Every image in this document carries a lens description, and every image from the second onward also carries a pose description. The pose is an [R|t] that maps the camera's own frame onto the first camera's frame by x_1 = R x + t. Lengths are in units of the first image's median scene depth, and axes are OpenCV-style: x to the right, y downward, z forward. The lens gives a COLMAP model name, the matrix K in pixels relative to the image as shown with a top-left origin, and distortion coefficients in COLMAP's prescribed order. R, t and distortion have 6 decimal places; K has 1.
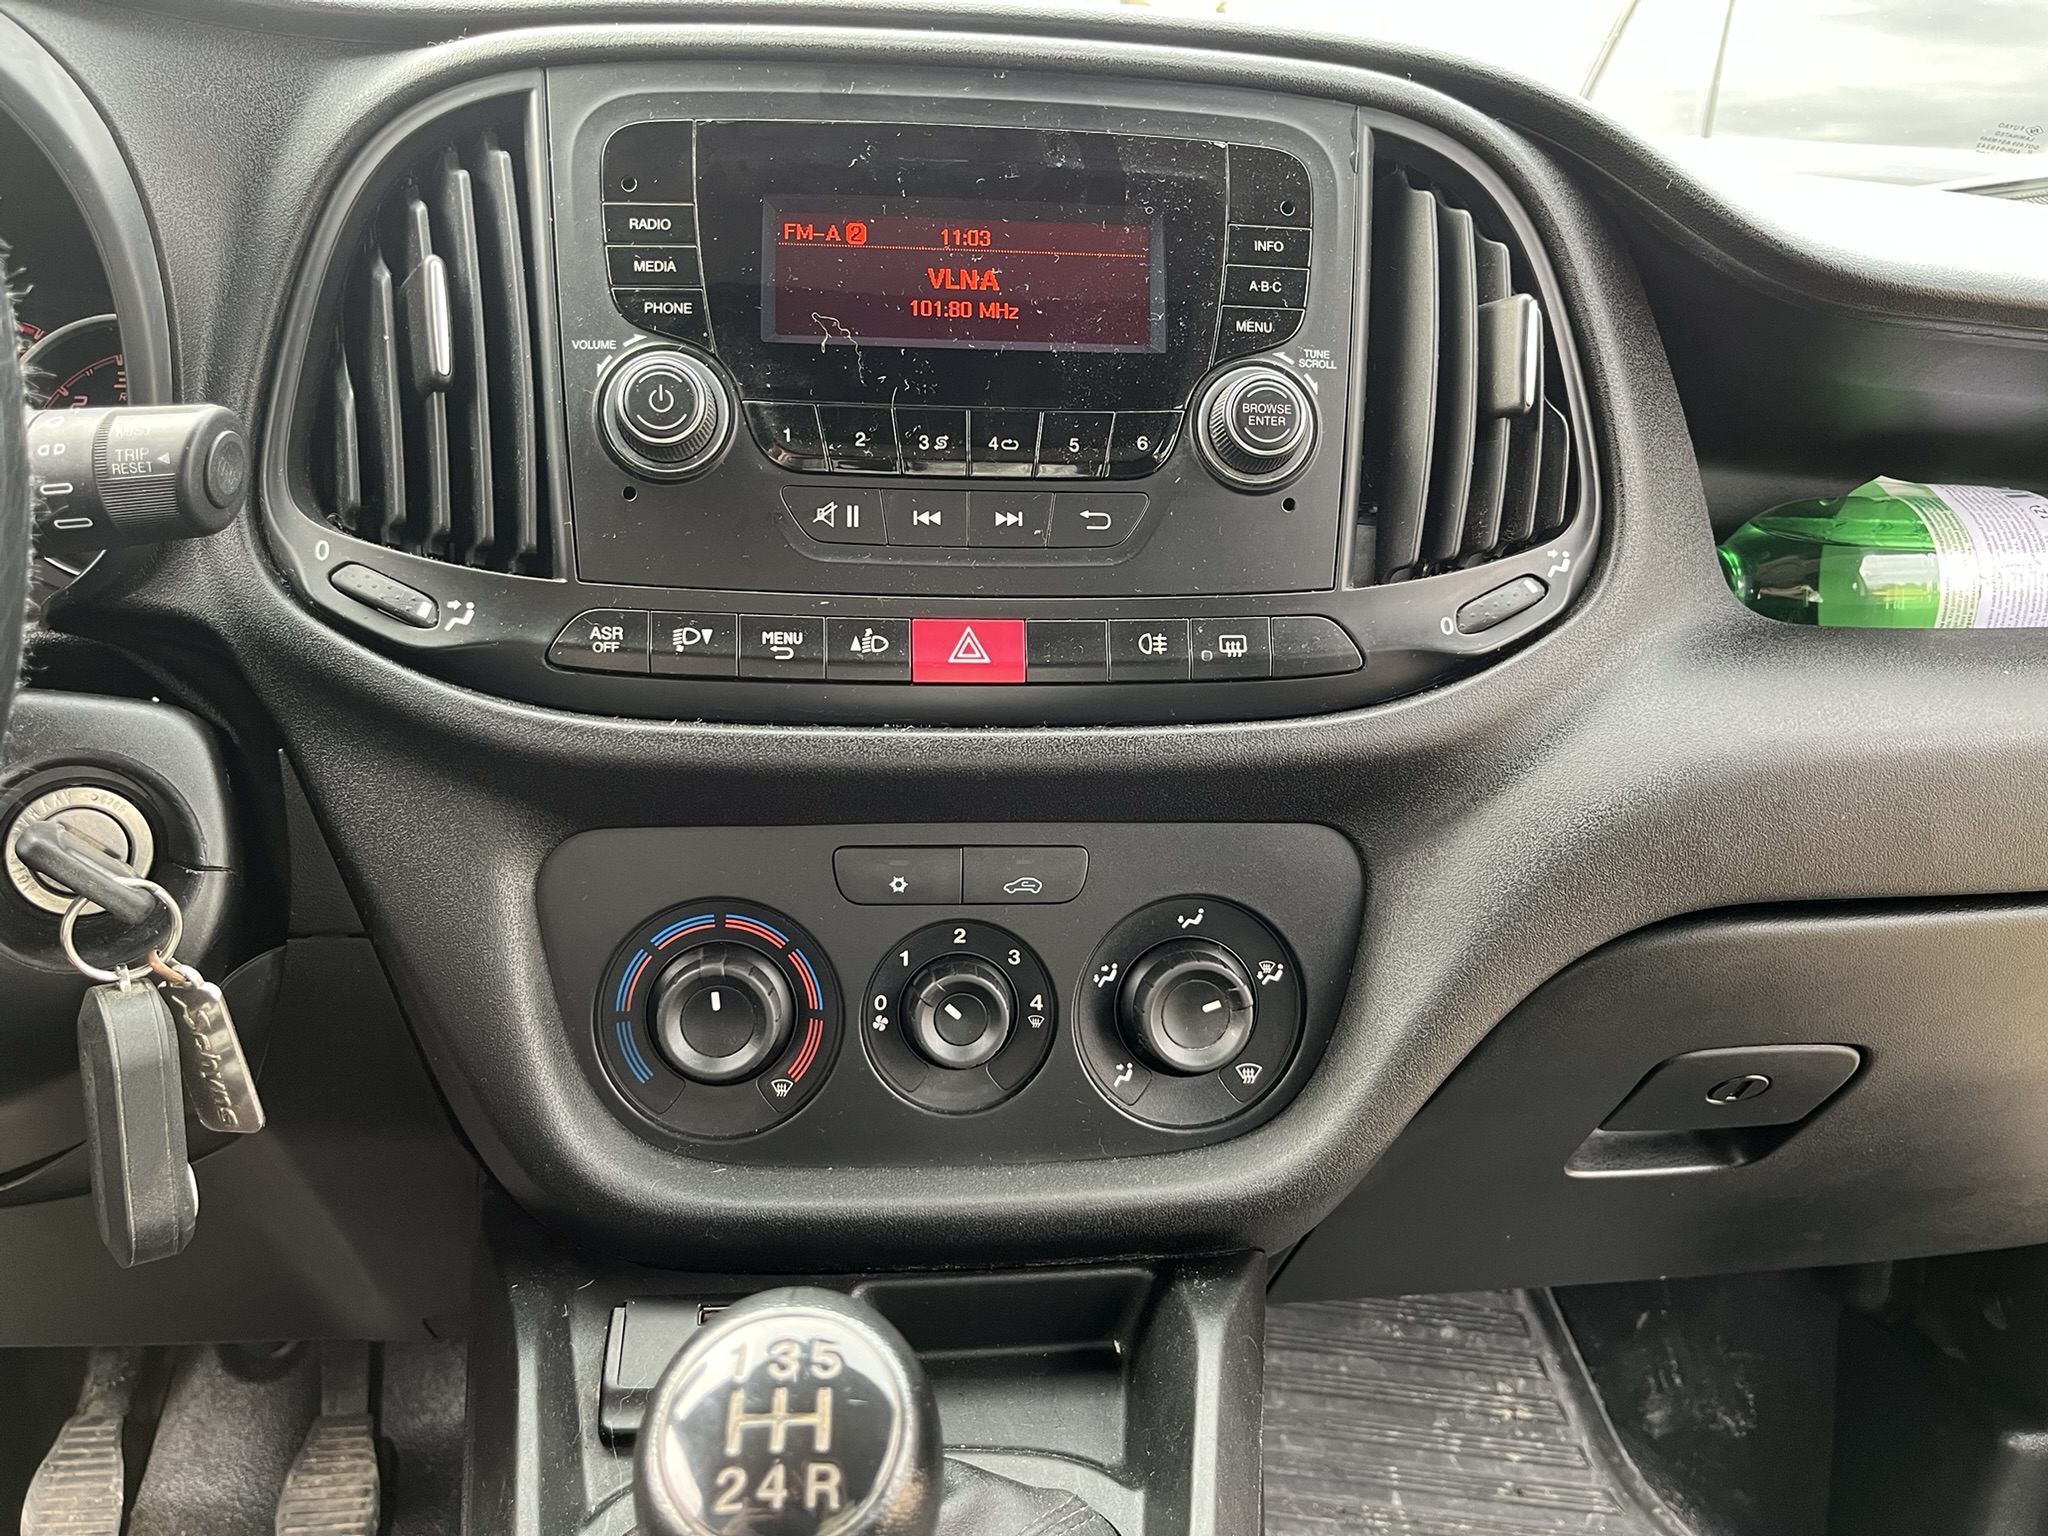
lens RADIAL K [[1577.5, 0, 1024.0], [0, 1577.5, 768.0], [0, 0, 1]] dist [0.067436, -0.107654]
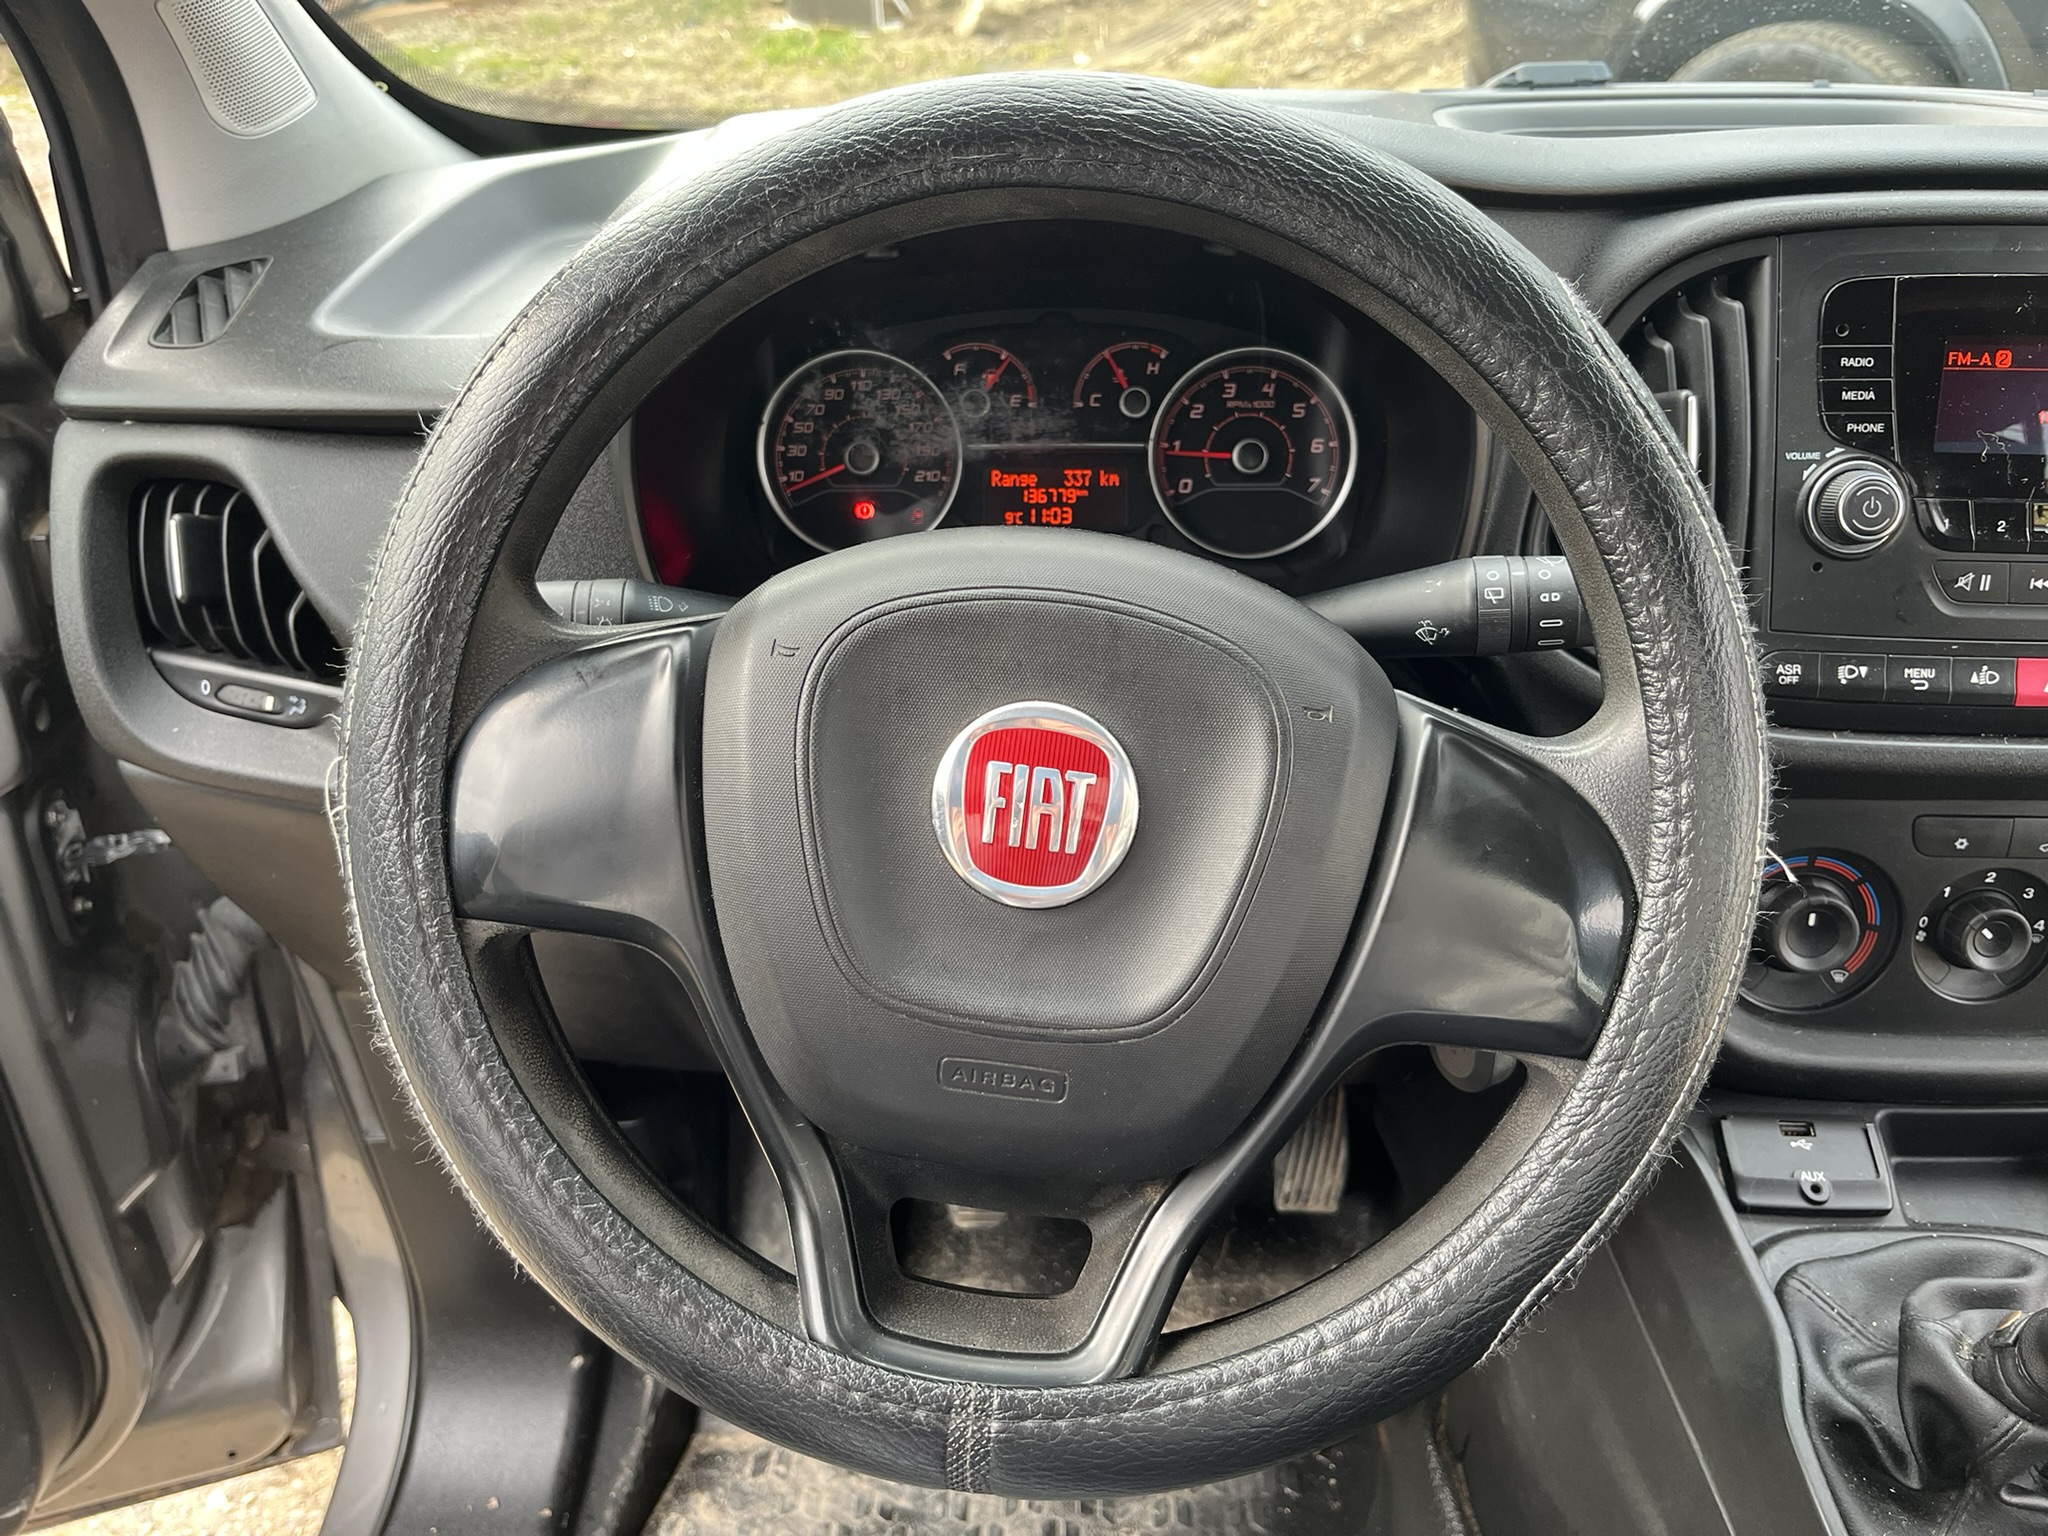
lens RADIAL K [[1577.5, 0, 1024.0], [0, 1577.5, 768.0], [0, 0, 1]] dist [0.067436, -0.107654]
pose [[0.988368, 0.035017, -0.147992, -0.681874], [-0.002228, 0.976359, 0.216144, -0.286251], [0.152062, -0.213300, 0.965080, -0.431187]]
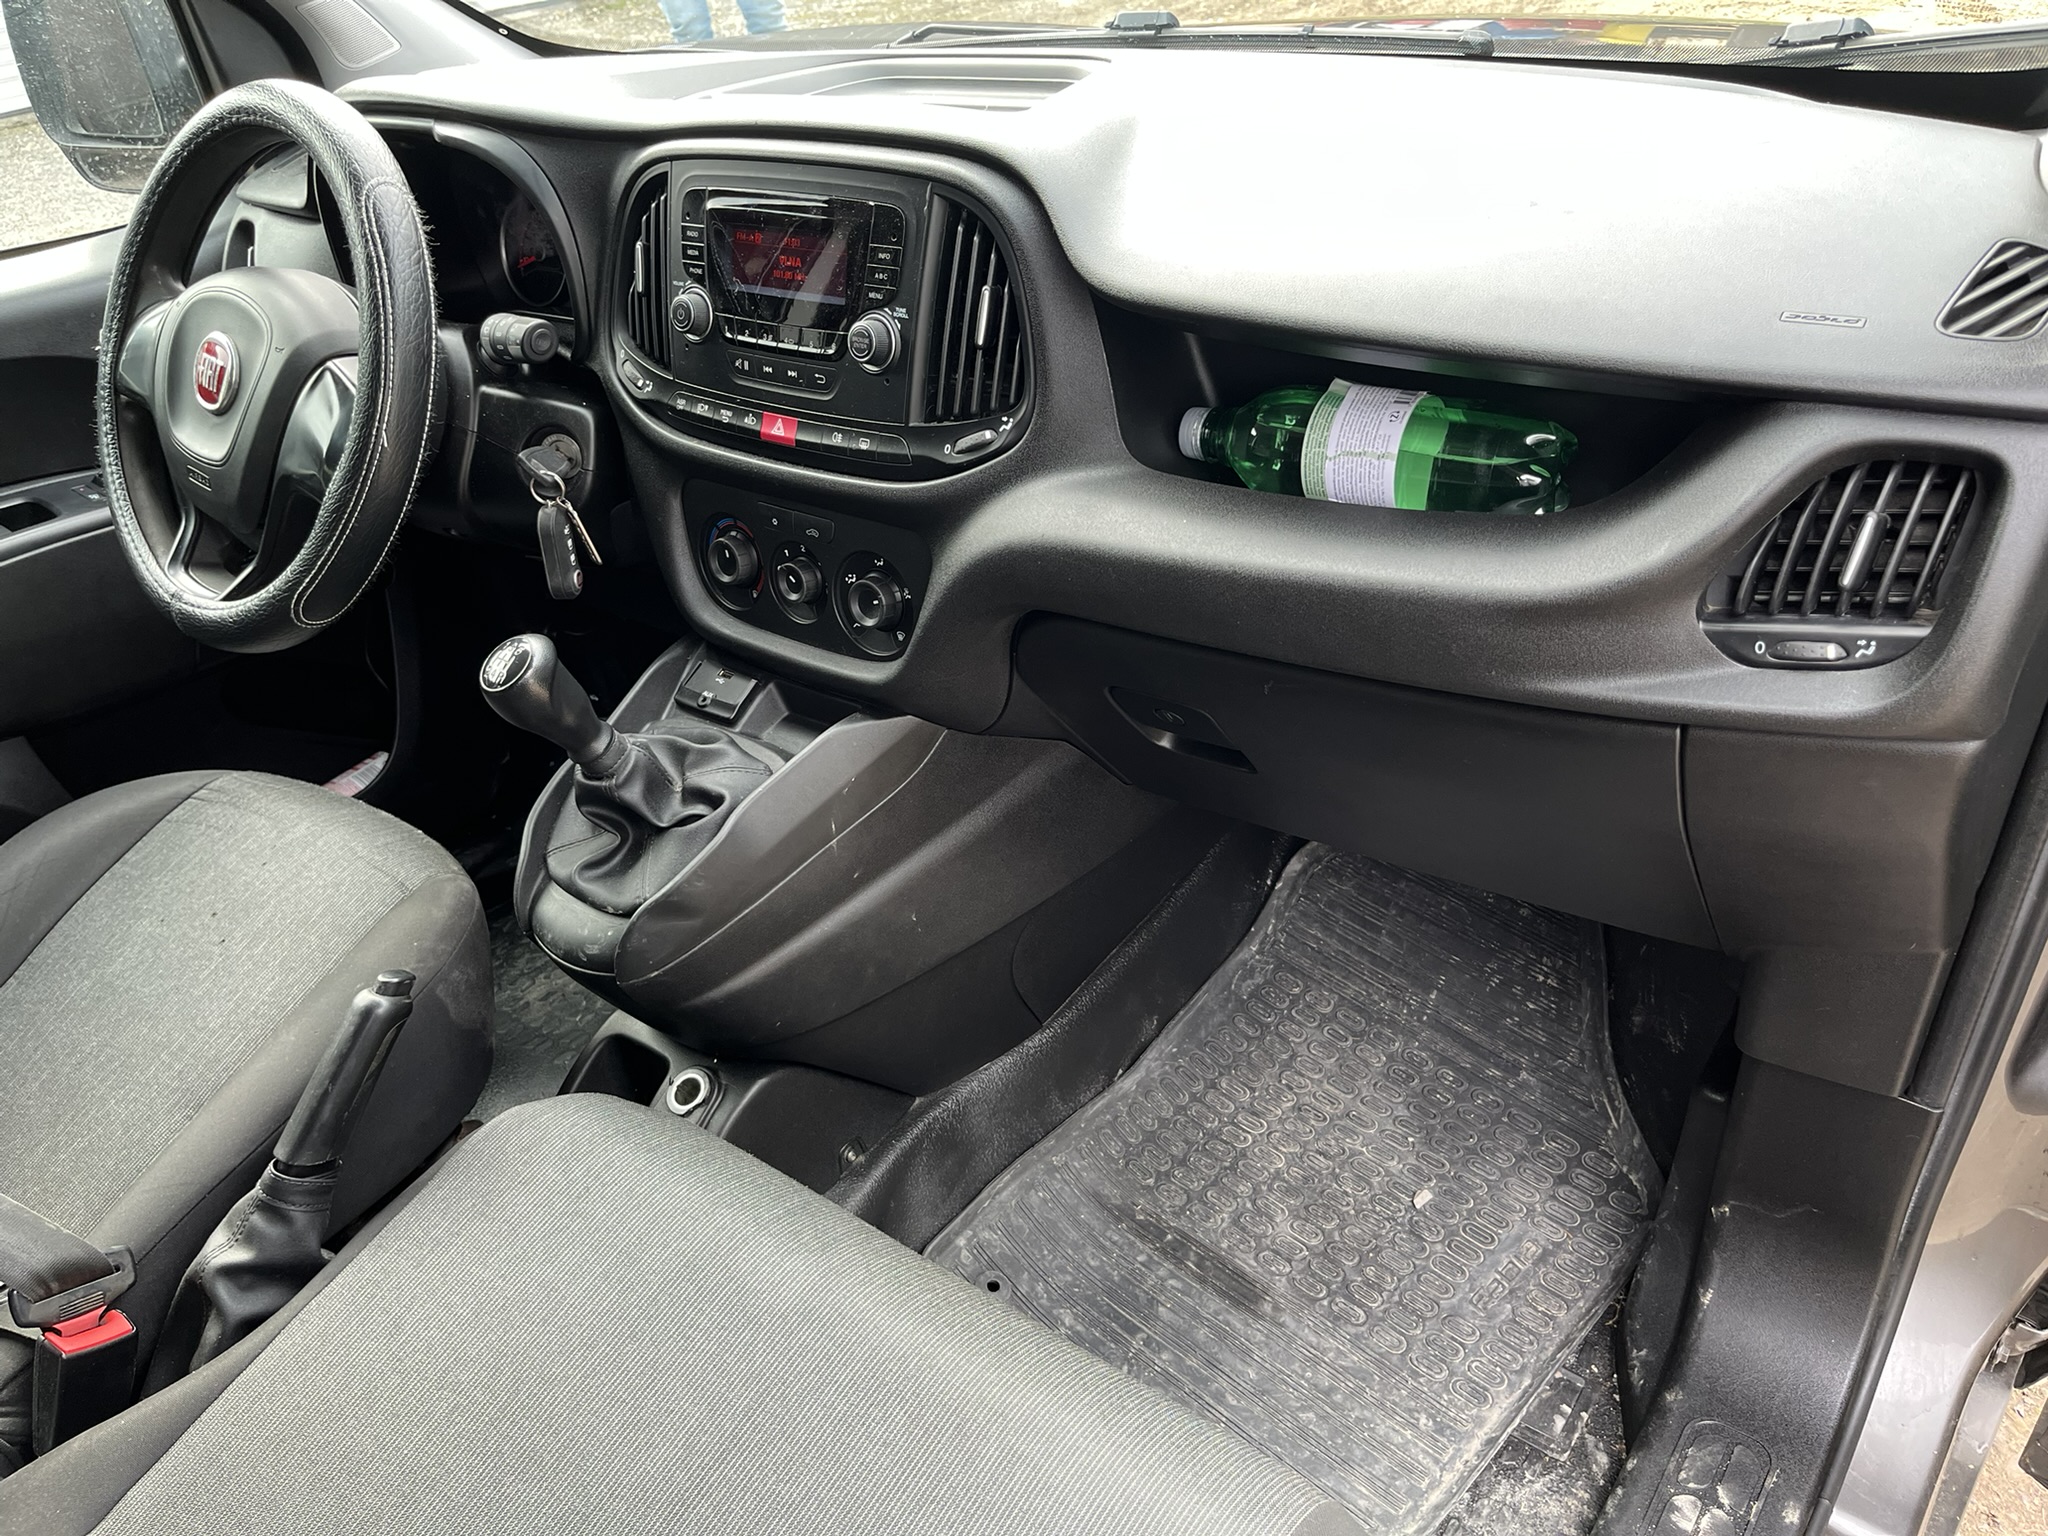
lens RADIAL K [[1528.0, 0, 1024.0], [0, 1528.0, 768.0], [0, 0, 1]] dist [0.057400, -0.081841]
pose [[0.718022, 0.293217, -0.631243, 1.788944], [-0.083975, 0.936802, 0.339632, -0.401640], [0.690936, -0.190855, 0.697268, -0.434642]]
